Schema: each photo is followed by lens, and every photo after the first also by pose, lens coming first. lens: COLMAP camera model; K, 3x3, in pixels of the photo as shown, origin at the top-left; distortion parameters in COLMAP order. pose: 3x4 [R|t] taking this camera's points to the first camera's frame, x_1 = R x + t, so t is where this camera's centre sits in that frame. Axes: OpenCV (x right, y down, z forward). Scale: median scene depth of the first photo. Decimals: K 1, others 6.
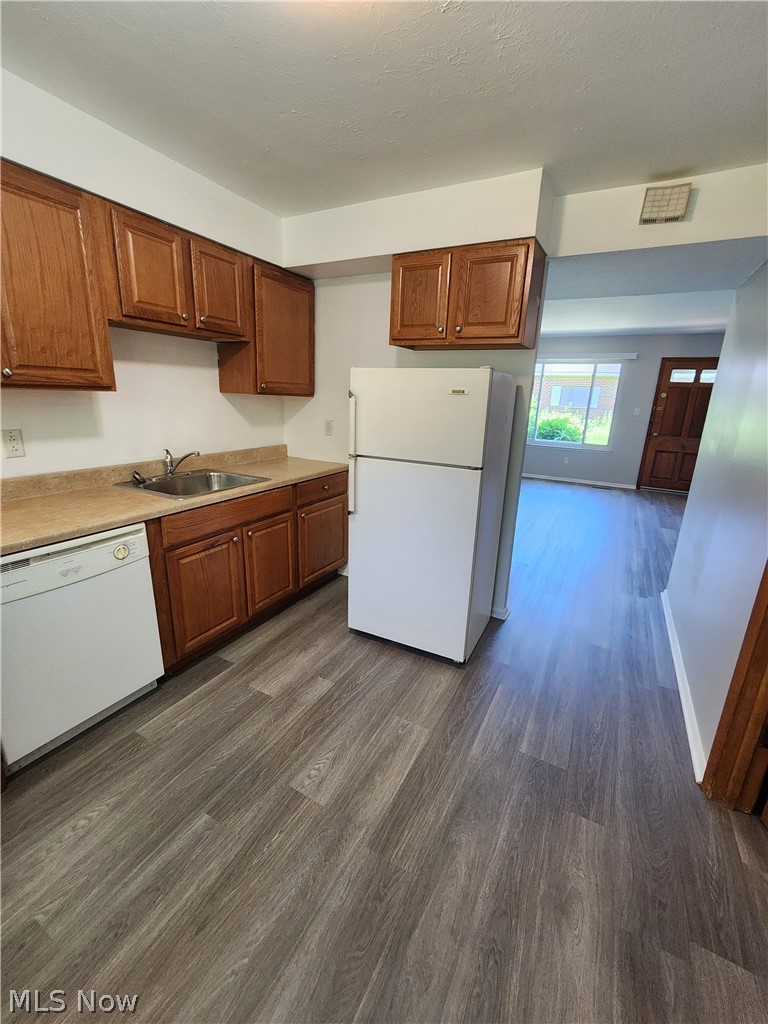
lens RADIAL K [[424.8, 0, 387.8], [0, 424.8, 513.1], [0, 0, 1]] dist [-0.006571, 0.002424]
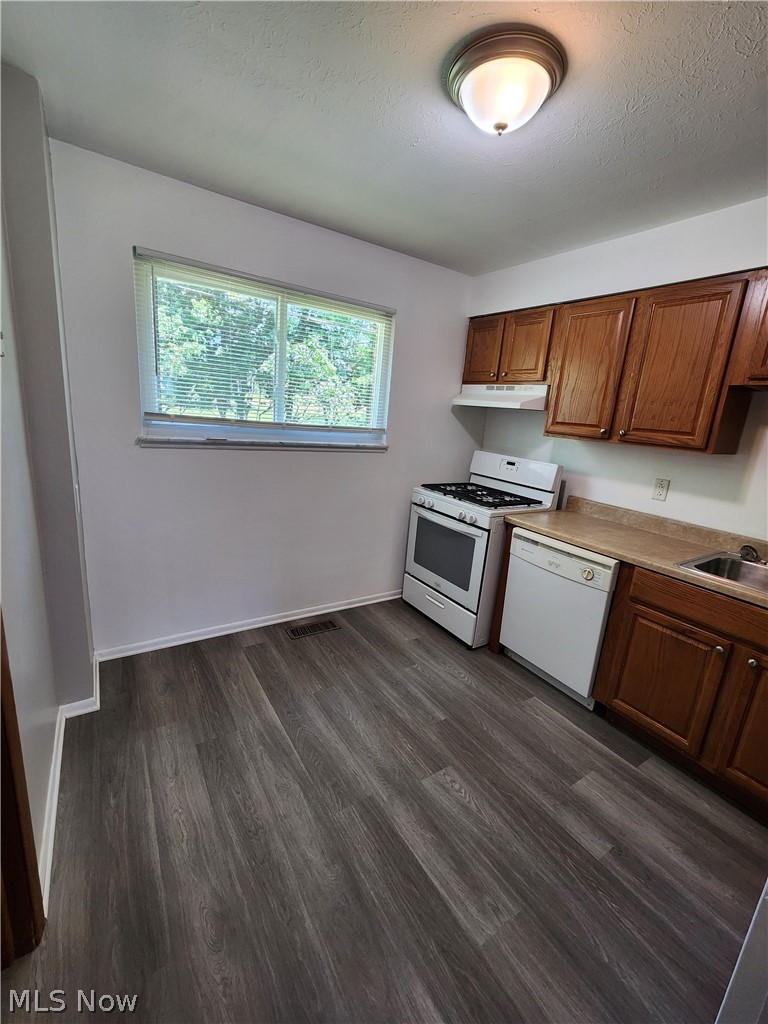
lens RADIAL K [[424.8, 0, 388.7], [0, 424.8, 512.4], [0, 0, 1]] dist [-0.006571, 0.002424]
pose [[-0.472624, 0.126495, -0.872139, 0.694372], [-0.332521, 0.890895, 0.309413, -0.245979], [0.816123, 0.436240, -0.378996, 0.912147]]
